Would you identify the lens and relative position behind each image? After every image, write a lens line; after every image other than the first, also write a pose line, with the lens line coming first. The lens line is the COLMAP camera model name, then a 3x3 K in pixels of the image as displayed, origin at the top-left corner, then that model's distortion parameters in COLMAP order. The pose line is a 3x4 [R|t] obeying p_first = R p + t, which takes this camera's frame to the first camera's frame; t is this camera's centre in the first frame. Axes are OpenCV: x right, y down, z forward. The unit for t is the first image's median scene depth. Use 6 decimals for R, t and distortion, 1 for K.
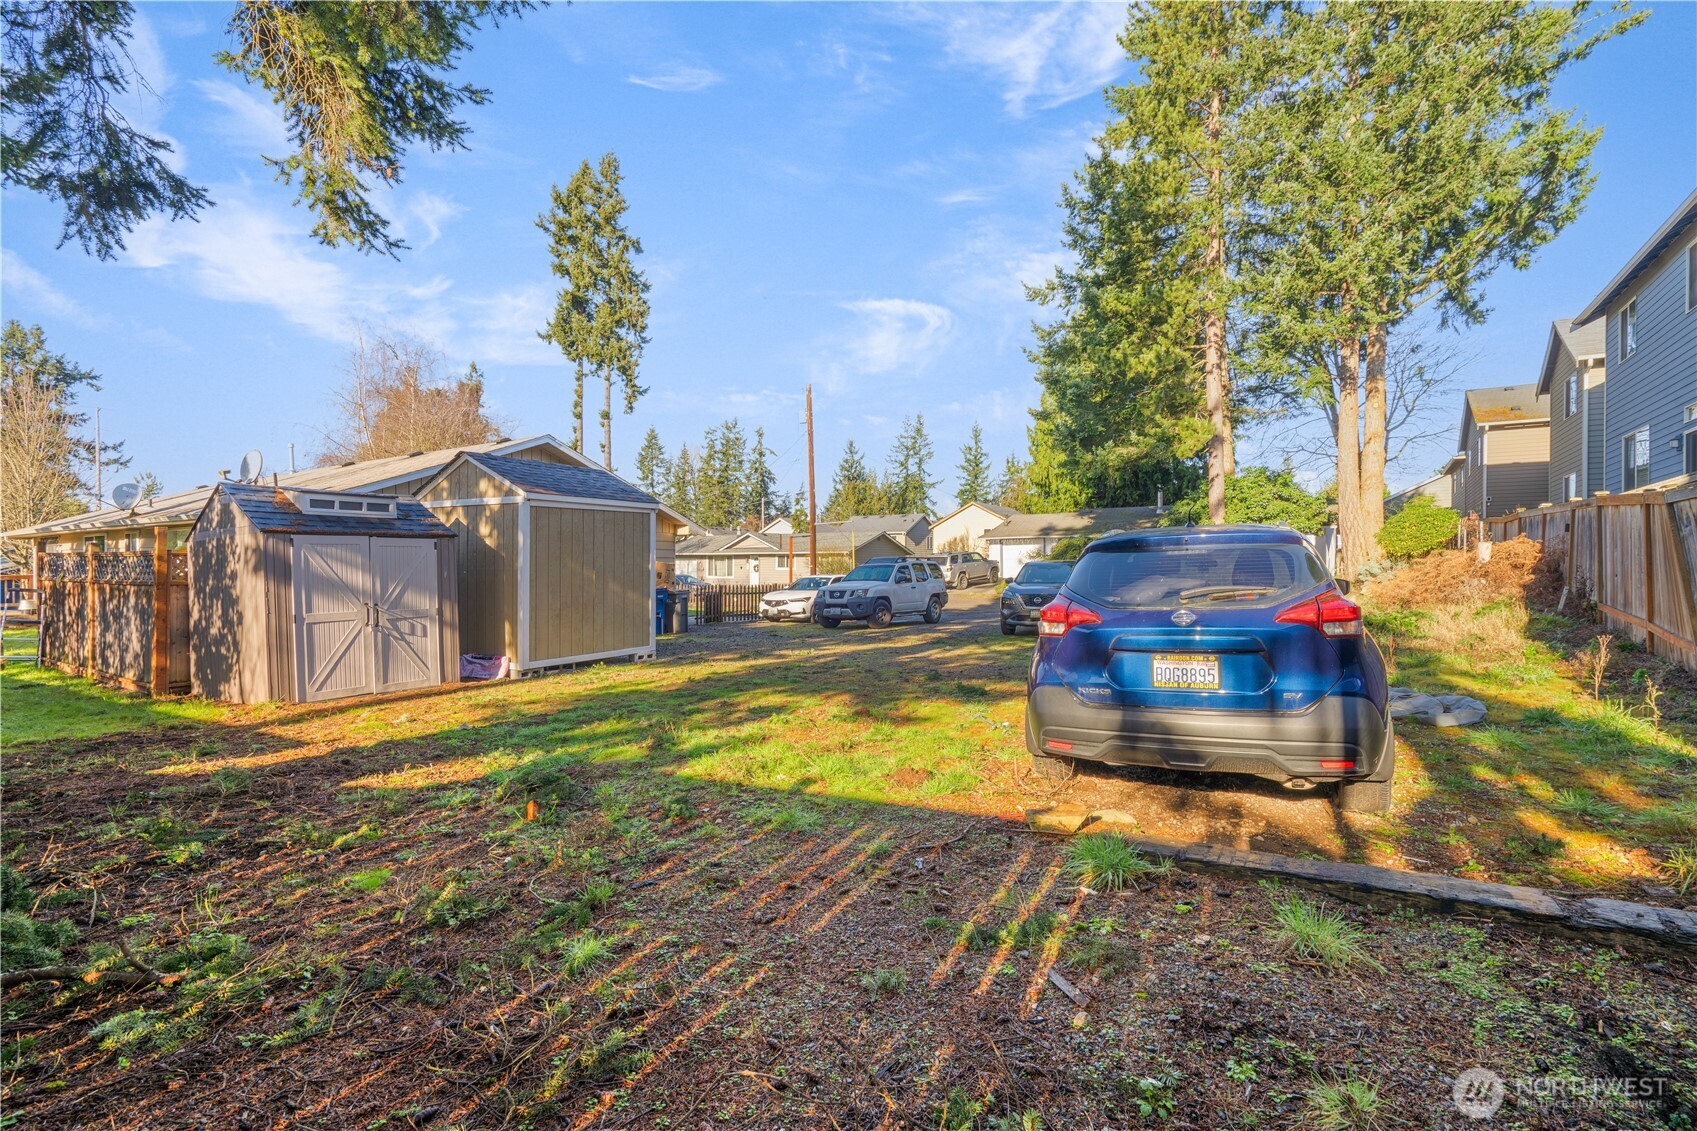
lens RADIAL K [[775.6, 0, 855.1], [0, 775.6, 572.1], [0, 0, 1]] dist [-0.002783, -0.000535]
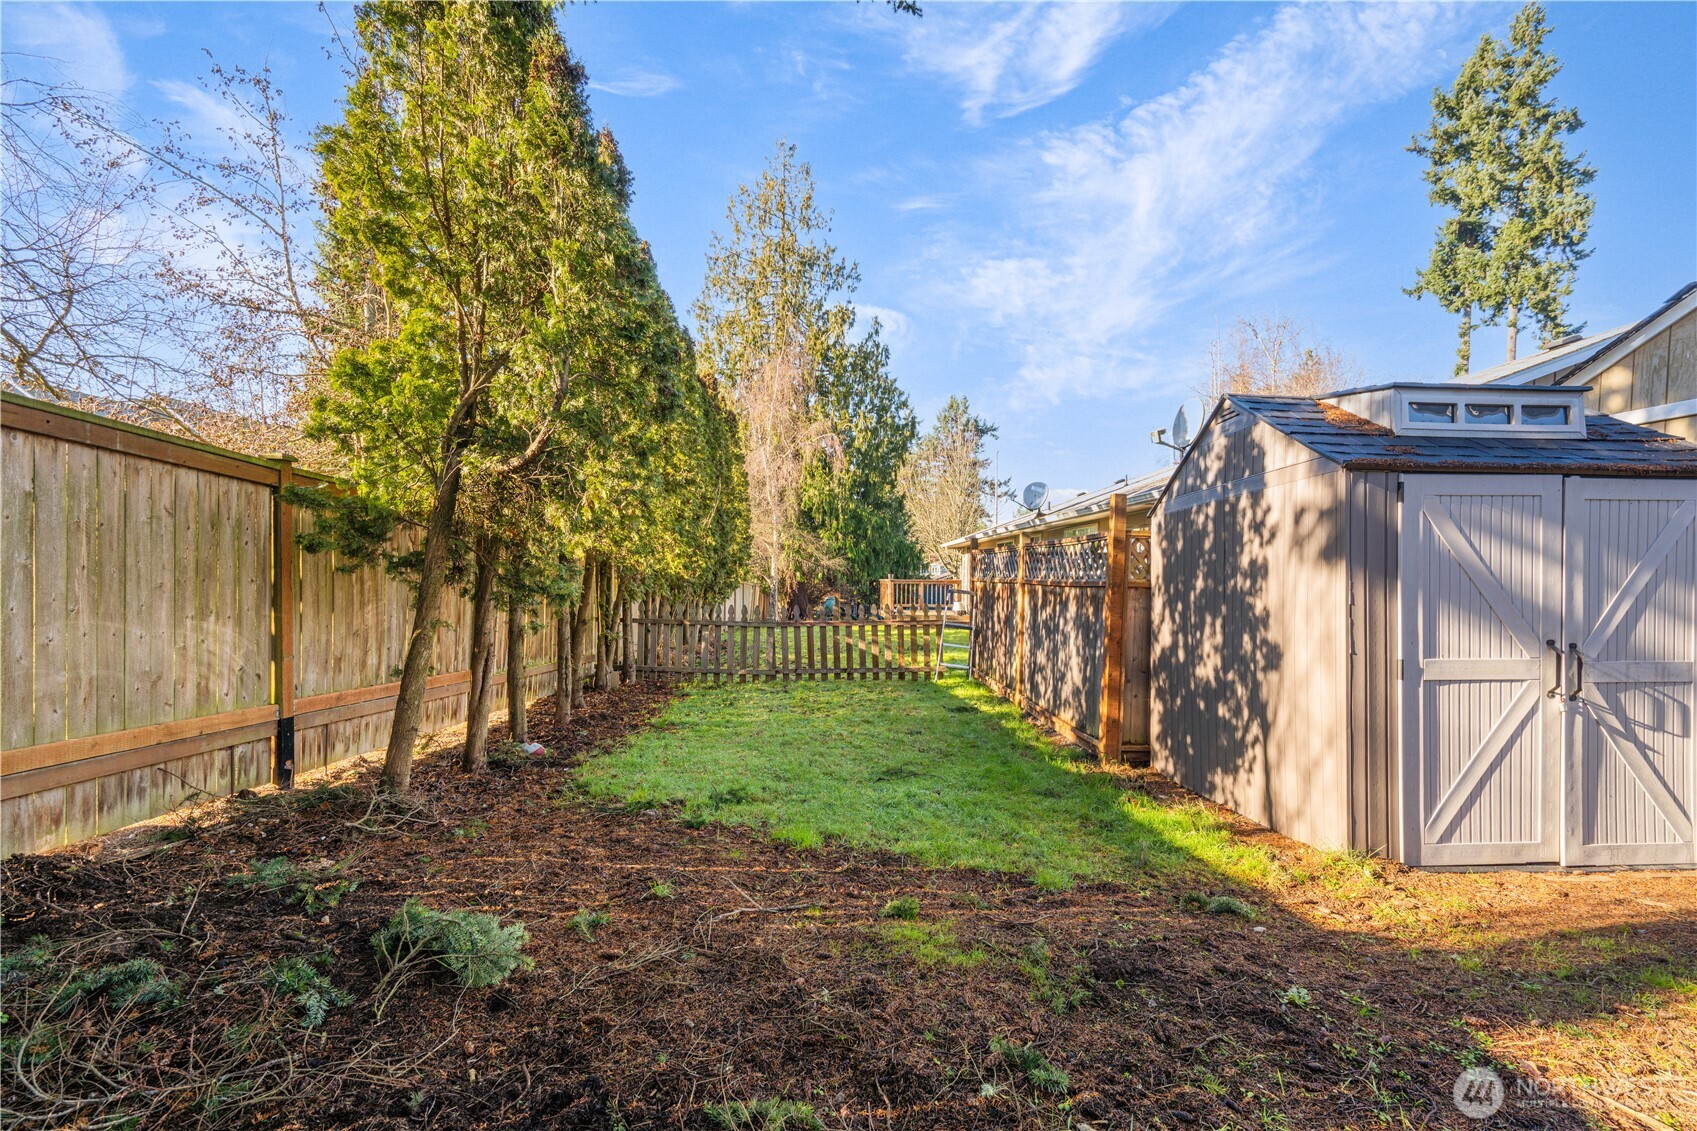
lens RADIAL K [[775.6, 0, 855.1], [0, 775.6, 572.1], [0, 0, 1]] dist [-0.002783, -0.000535]
pose [[0.583128, 0.003193, -0.812374, -0.447850], [-0.019407, 0.999762, -0.010001, 0.013140], [0.812148, 0.021598, 0.583051, 0.405218]]
